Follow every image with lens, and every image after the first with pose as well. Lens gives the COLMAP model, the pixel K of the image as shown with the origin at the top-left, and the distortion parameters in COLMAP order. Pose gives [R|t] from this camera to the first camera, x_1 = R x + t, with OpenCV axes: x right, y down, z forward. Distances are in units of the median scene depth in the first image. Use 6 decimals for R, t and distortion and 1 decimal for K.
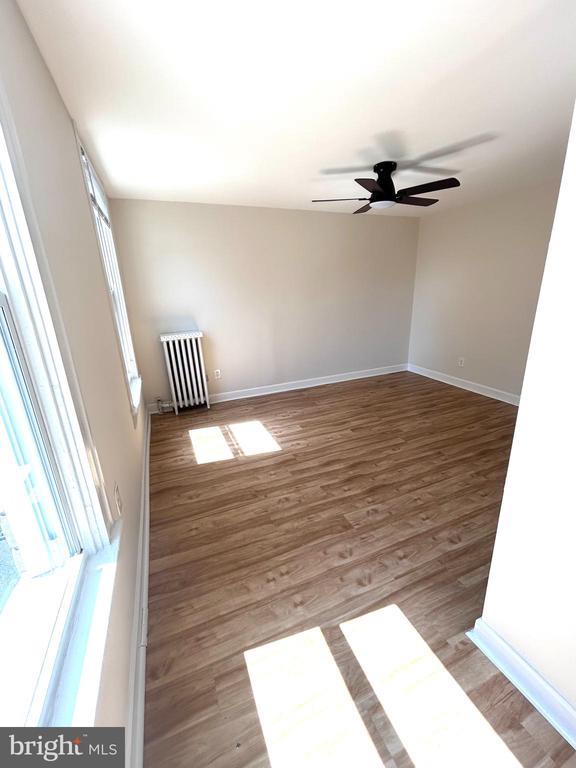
lens RADIAL K [[309.8, 0, 288.6], [0, 309.8, 384.8], [0, 0, 1]] dist [0.001641, -0.001048]
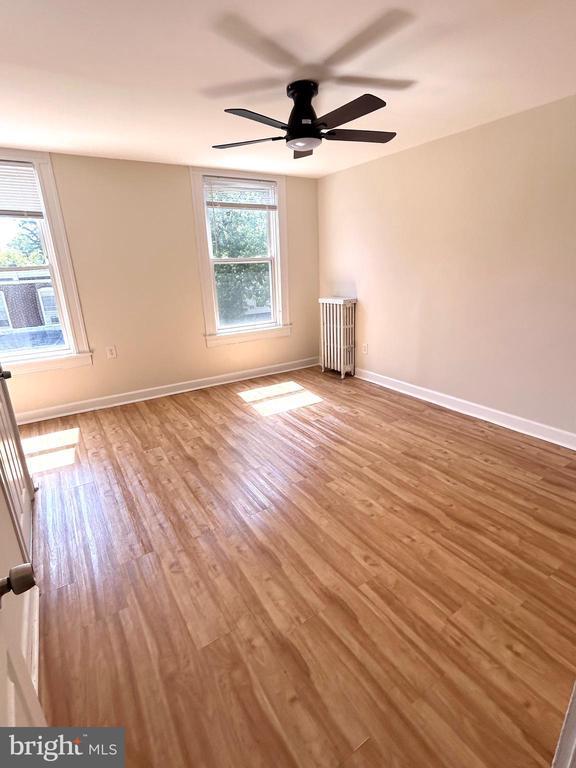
lens RADIAL K [[376.0, 0, 292.4], [0, 376.0, 380.7], [0, 0, 1]] dist [0.001804, 0.000357]
pose [[0.174775, 0.323362, -0.929995, 0.996371], [-0.273089, 0.923396, 0.269746, -0.235035], [0.945979, 0.206826, 0.249693, 0.673792]]
